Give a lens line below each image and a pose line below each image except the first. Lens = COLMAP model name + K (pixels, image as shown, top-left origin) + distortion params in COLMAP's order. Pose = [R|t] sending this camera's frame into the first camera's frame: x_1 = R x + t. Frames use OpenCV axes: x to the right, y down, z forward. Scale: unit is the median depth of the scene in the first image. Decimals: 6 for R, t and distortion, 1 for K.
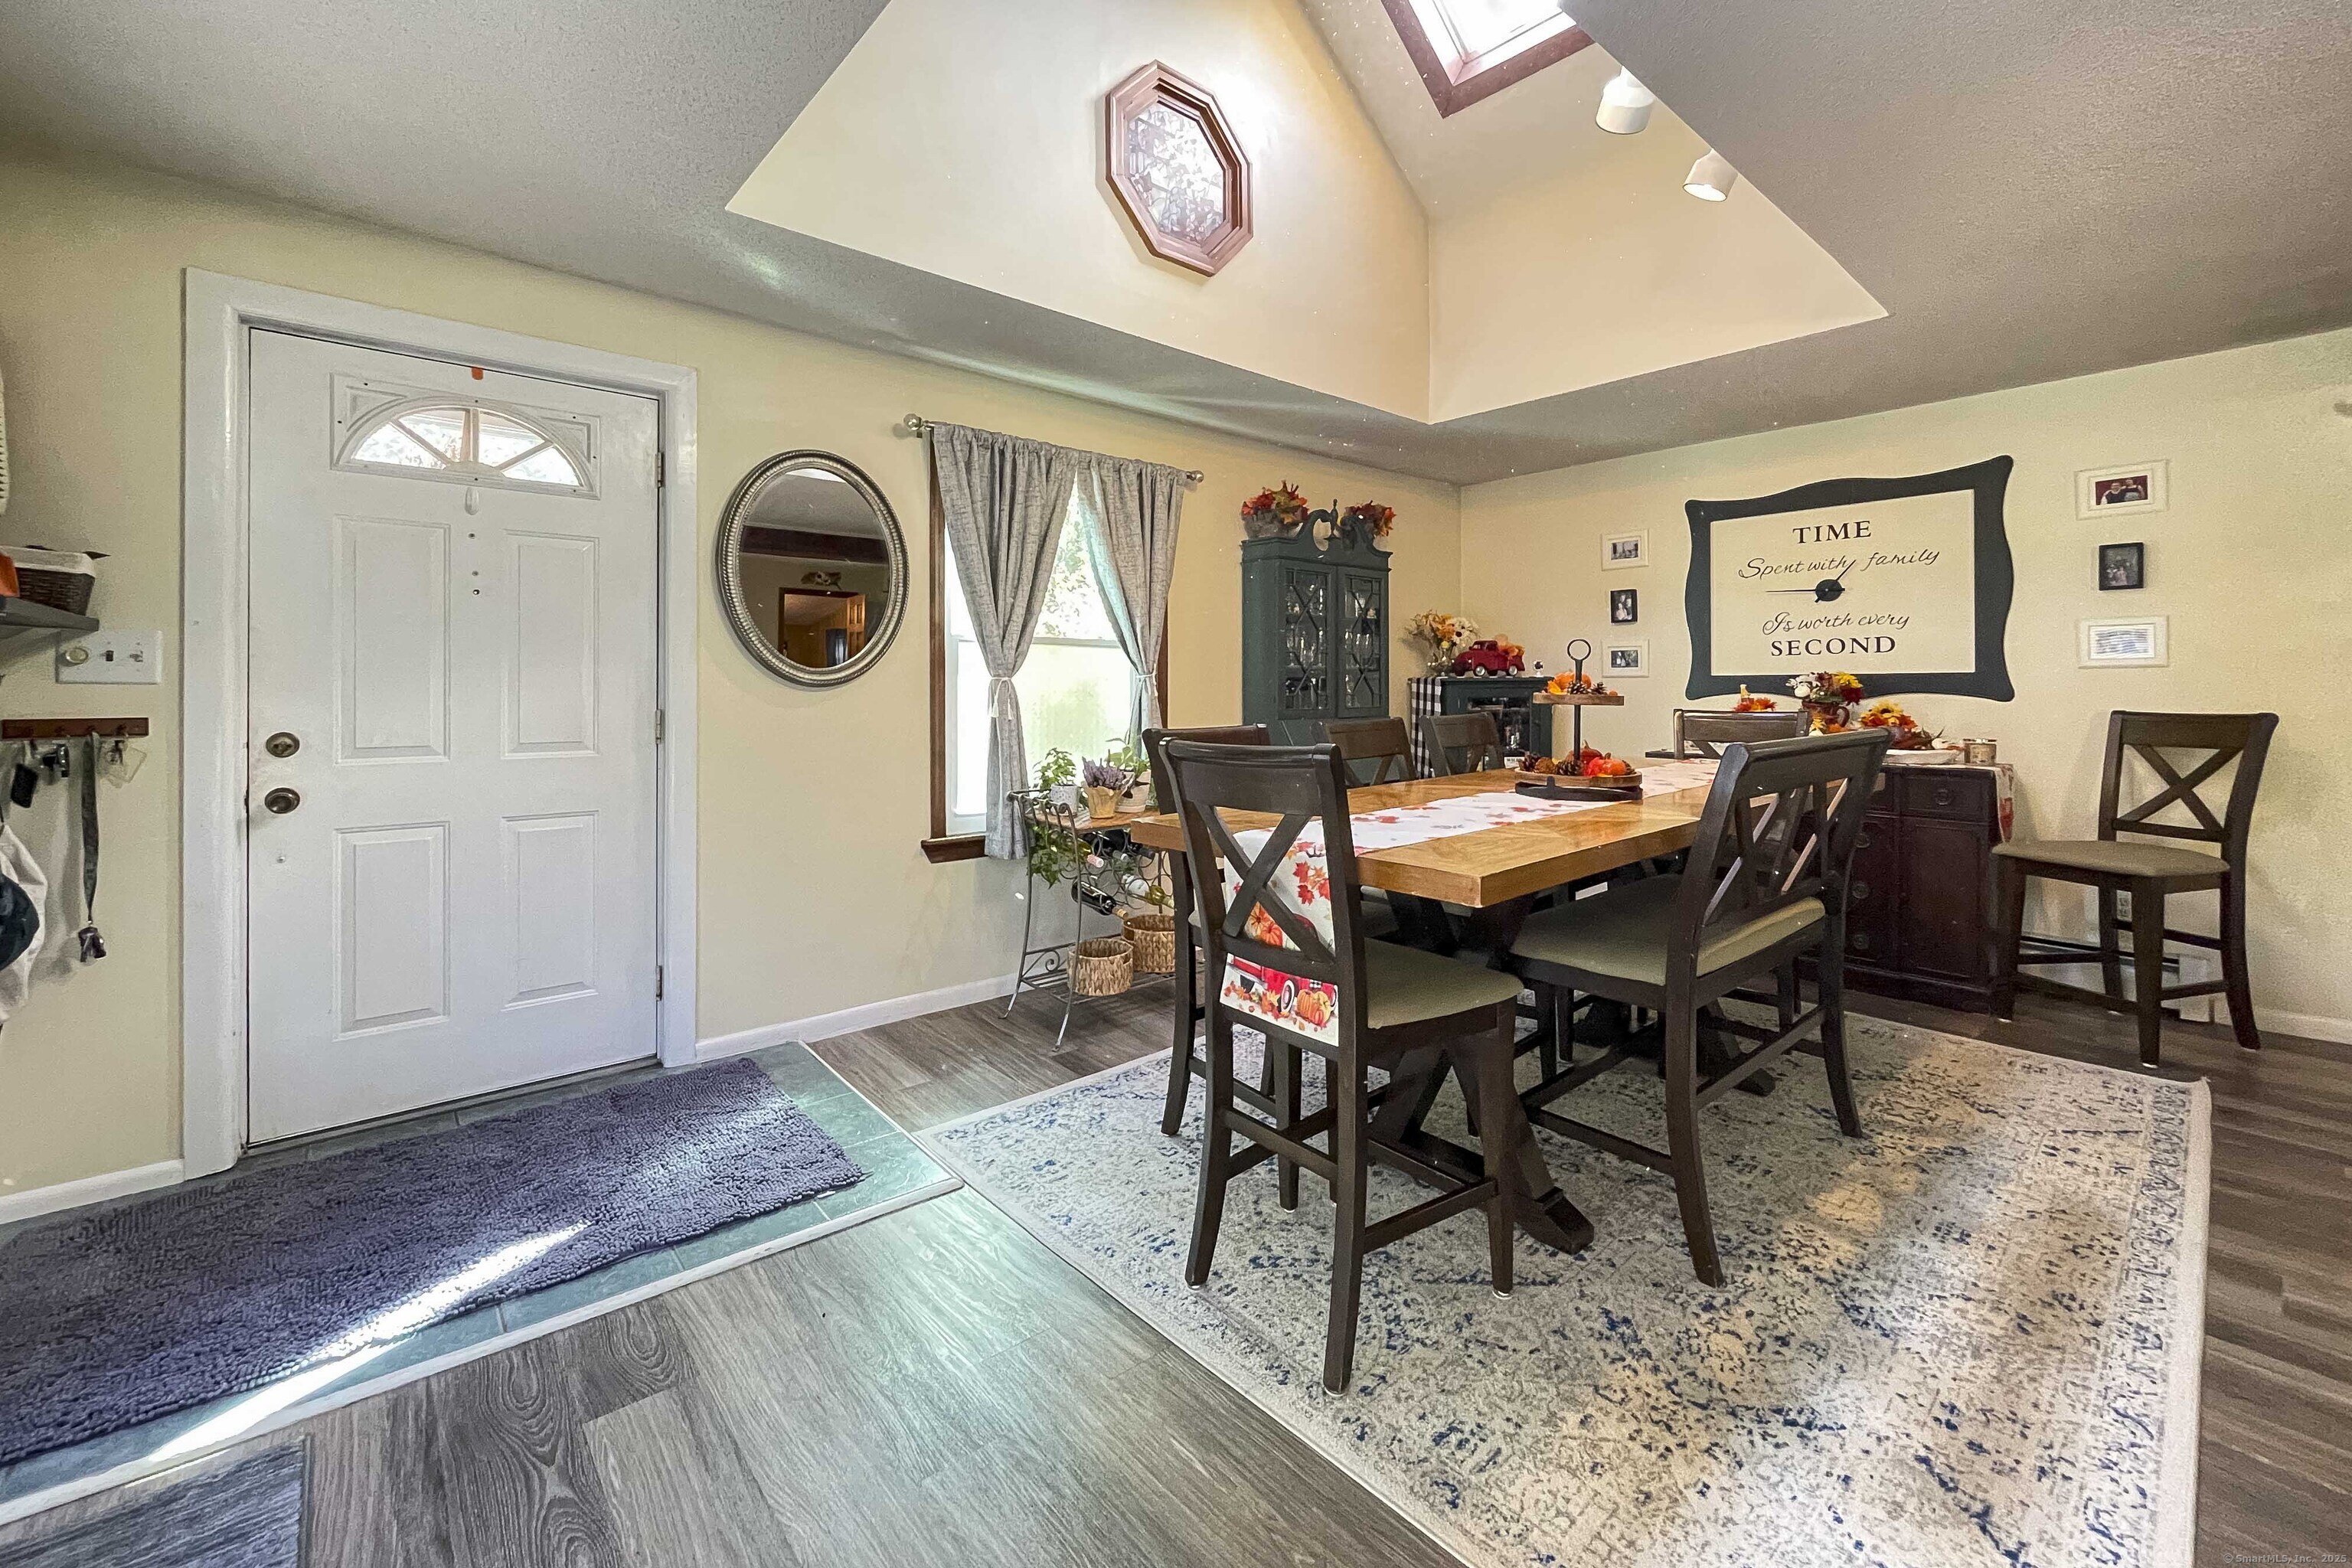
lens RADIAL K [[961.7, 0, 1173.0], [0, 961.7, 683.9], [0, 0, 1]] dist [-0.000071, -0.000046]
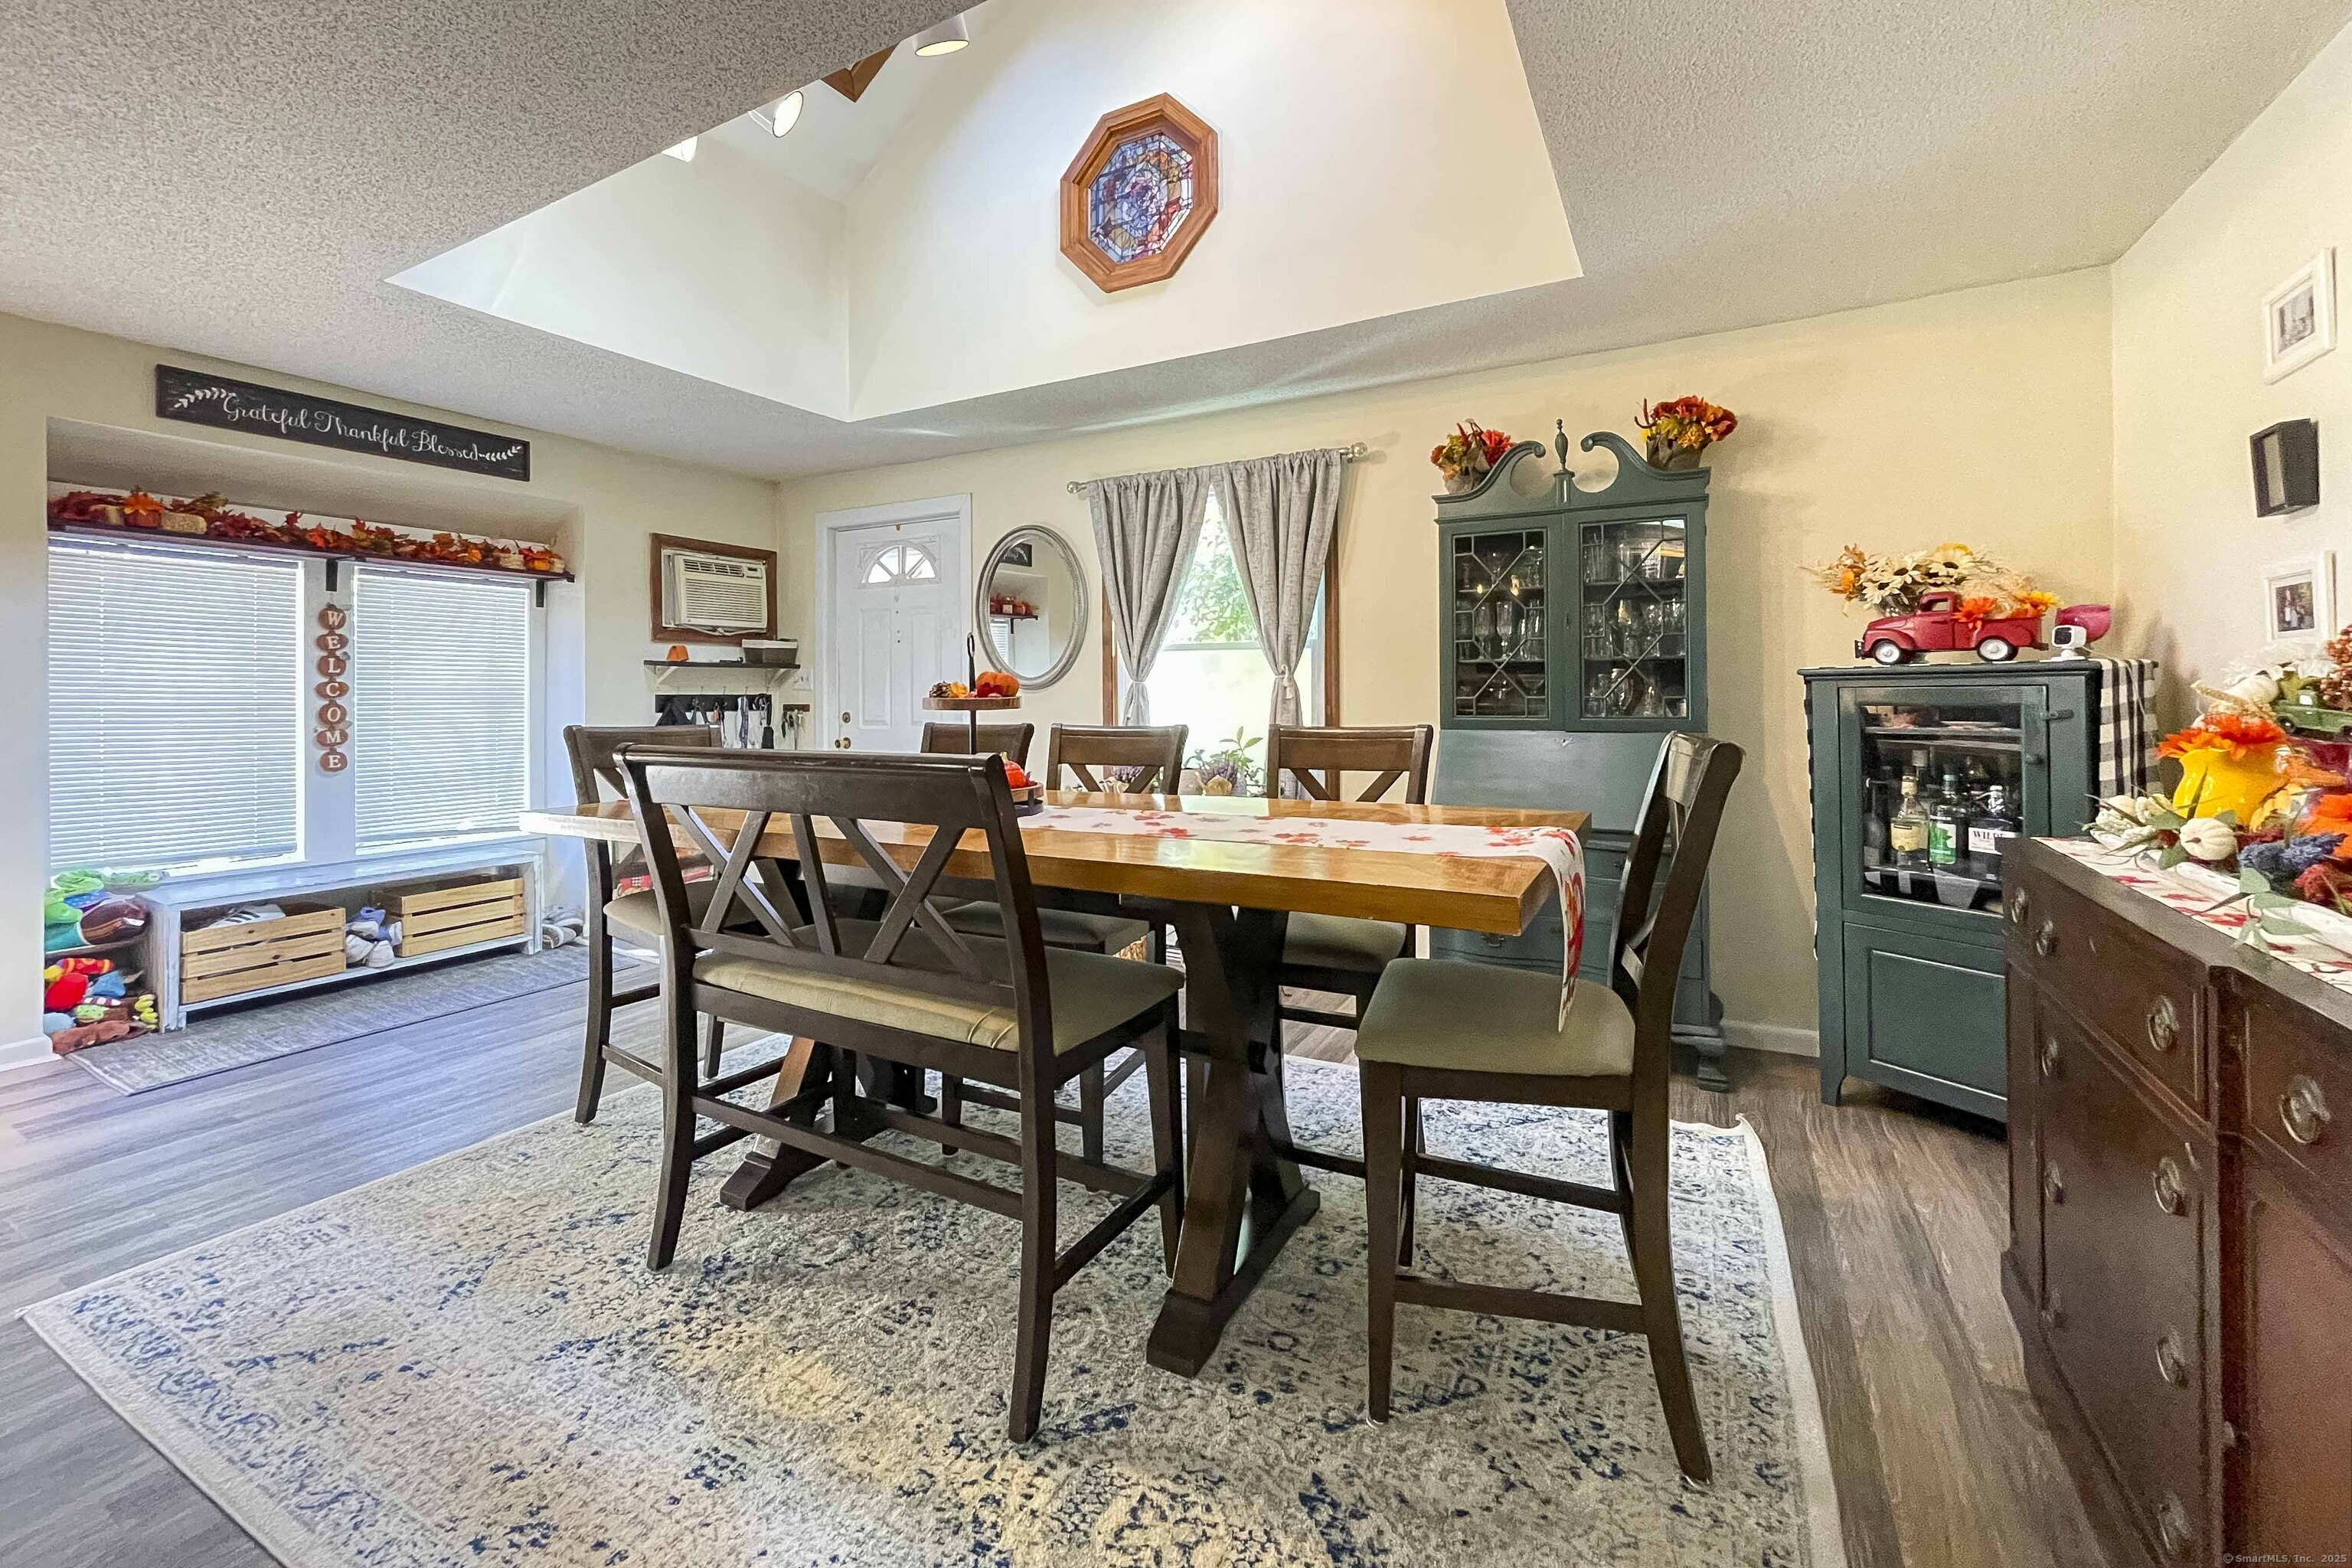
lens RADIAL K [[961.7, 0, 1173.0], [0, 961.7, 683.9], [0, 0, 1]] dist [-0.000071, -0.000046]
pose [[0.340145, -0.010222, -0.940317, 0.961162], [0.007354, 0.999939, -0.008210, 0.006325], [0.940344, -0.004122, 0.340200, 0.653123]]
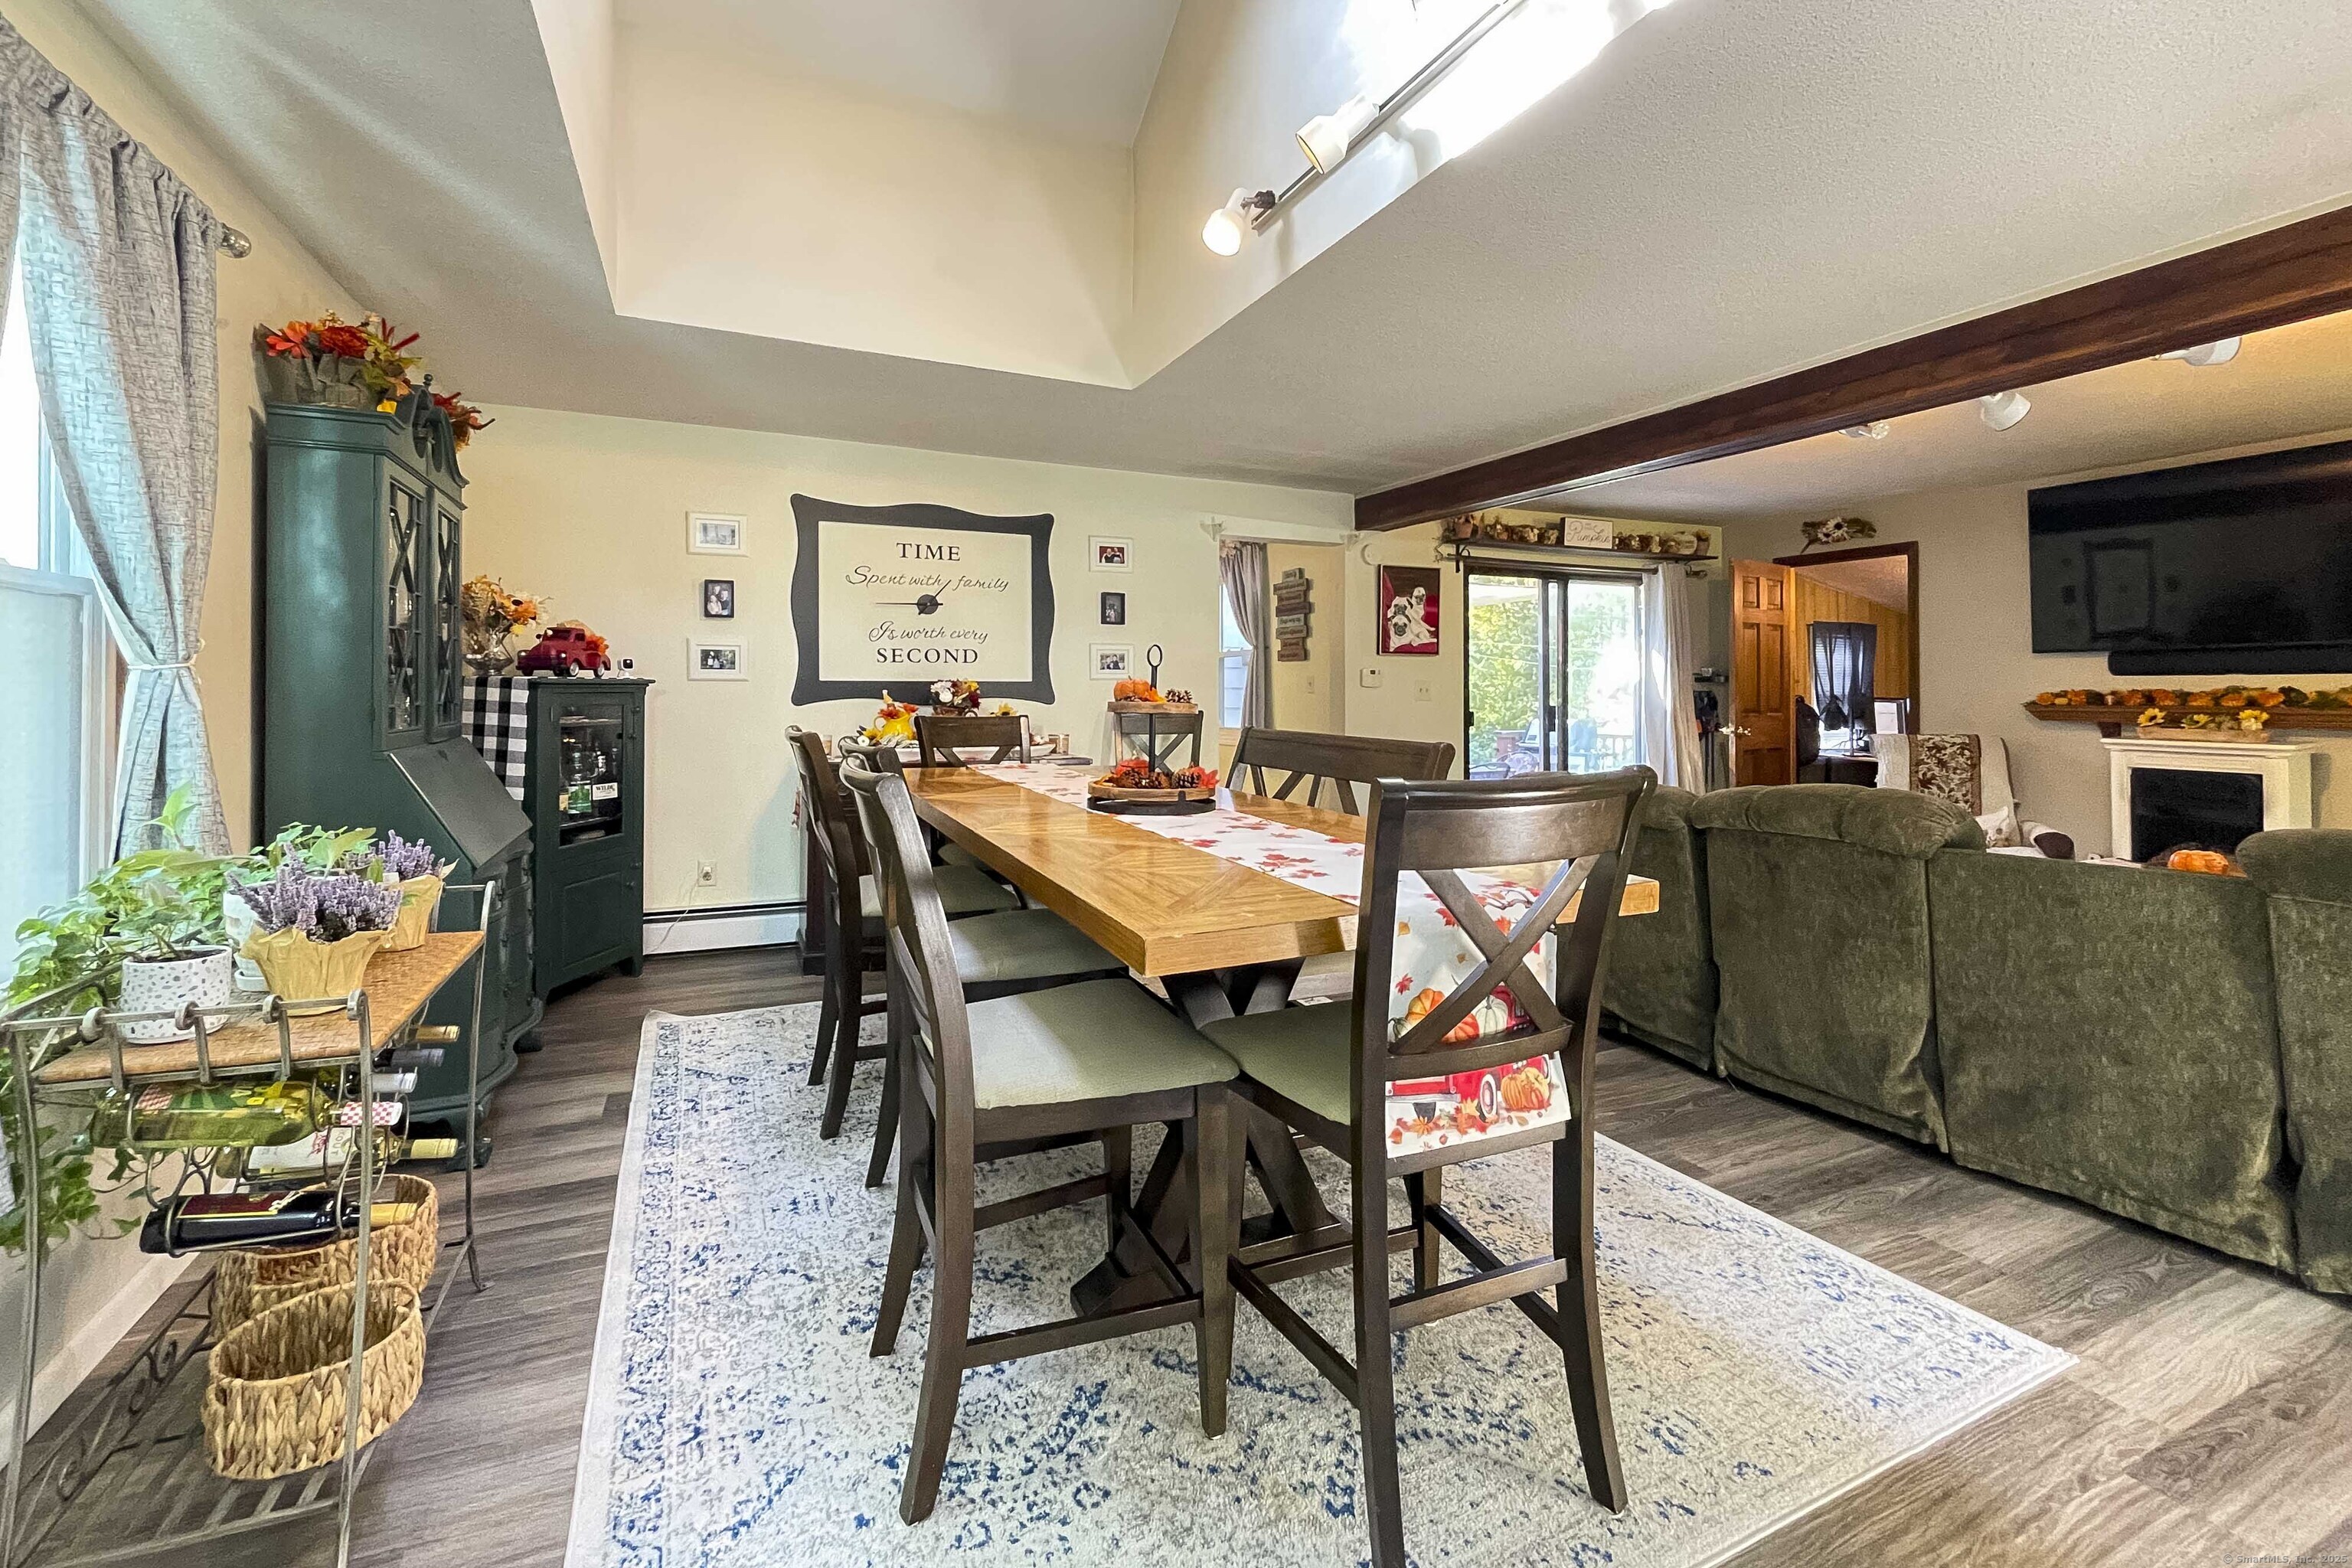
lens RADIAL K [[962.5, 0, 1167.4], [0, 962.5, 692.7], [0, 0, 1]] dist [-0.001807, -0.000172]
pose [[0.286849, 0.001340, 0.957975, -0.349963], [-0.007520, 0.999971, 0.000853, 0.000343], [-0.957946, -0.007448, 0.286850, 0.513614]]
